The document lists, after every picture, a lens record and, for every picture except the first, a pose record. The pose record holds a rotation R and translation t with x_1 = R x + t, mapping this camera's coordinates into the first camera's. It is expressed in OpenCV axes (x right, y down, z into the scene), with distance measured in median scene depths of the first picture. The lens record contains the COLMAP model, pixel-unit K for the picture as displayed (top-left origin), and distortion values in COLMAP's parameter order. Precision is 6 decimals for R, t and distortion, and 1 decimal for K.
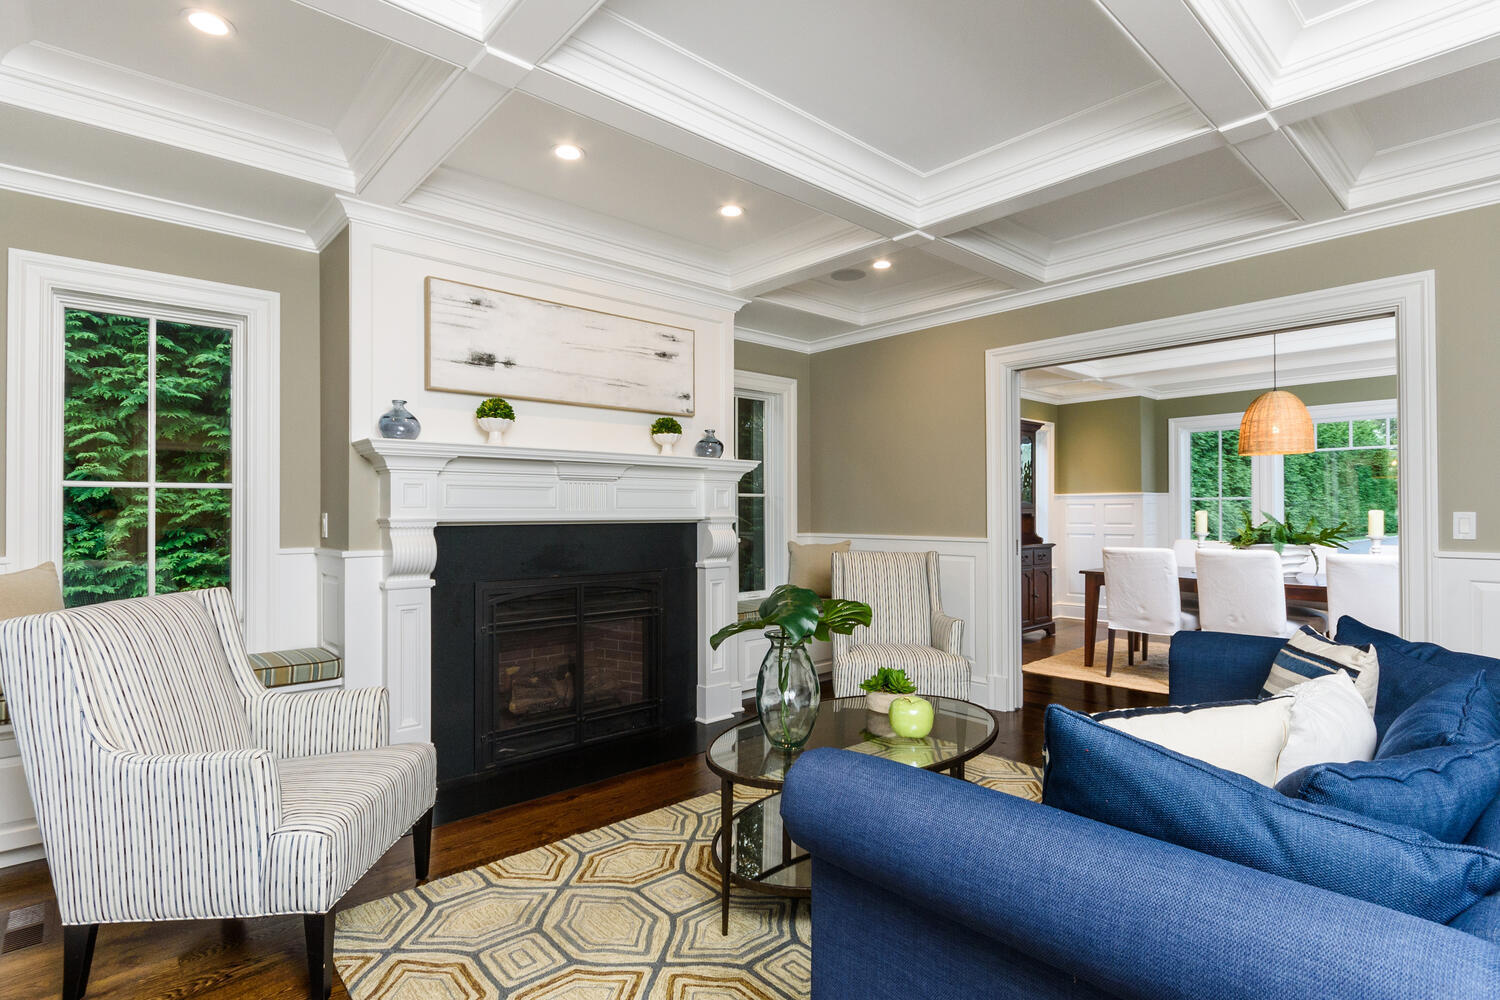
lens RADIAL K [[739.9, 0, 745.6], [0, 739.9, 496.6], [0, 0, 1]] dist [0.002001, 0.000057]
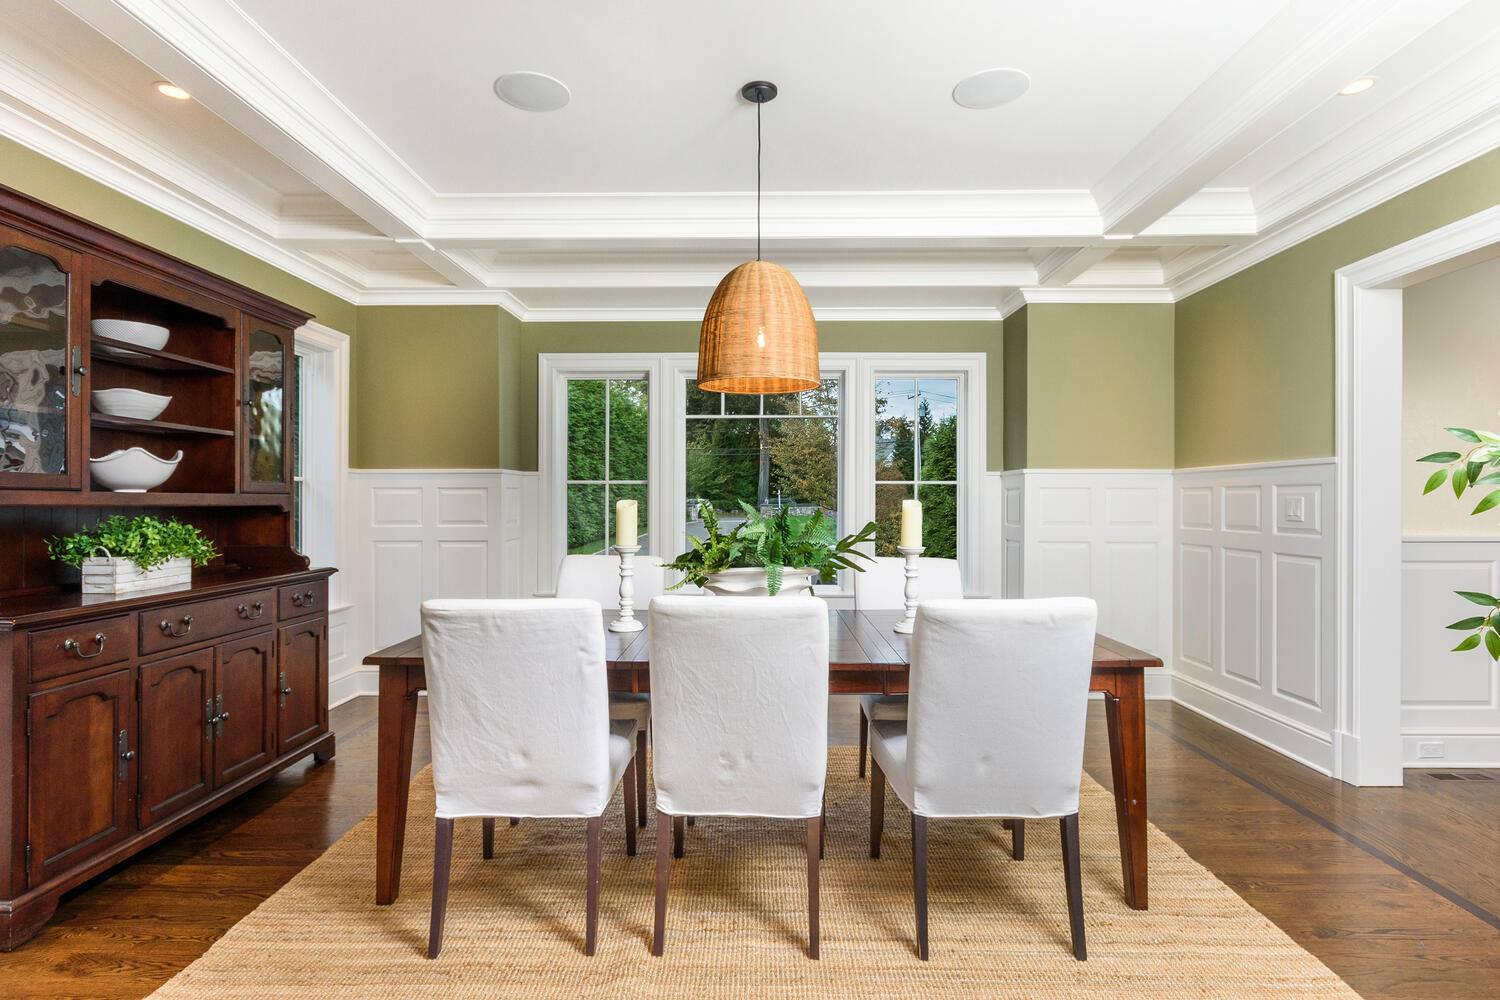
lens RADIAL K [[739.9, 0, 745.6], [0, 739.9, 496.6], [0, 0, 1]] dist [0.002001, 0.000057]
pose [[0.673718, 0.002473, 0.738984, 0.305645], [-0.013280, 0.999873, 0.008762, 0.011646], [-0.738869, -0.015717, 0.673665, 0.608487]]
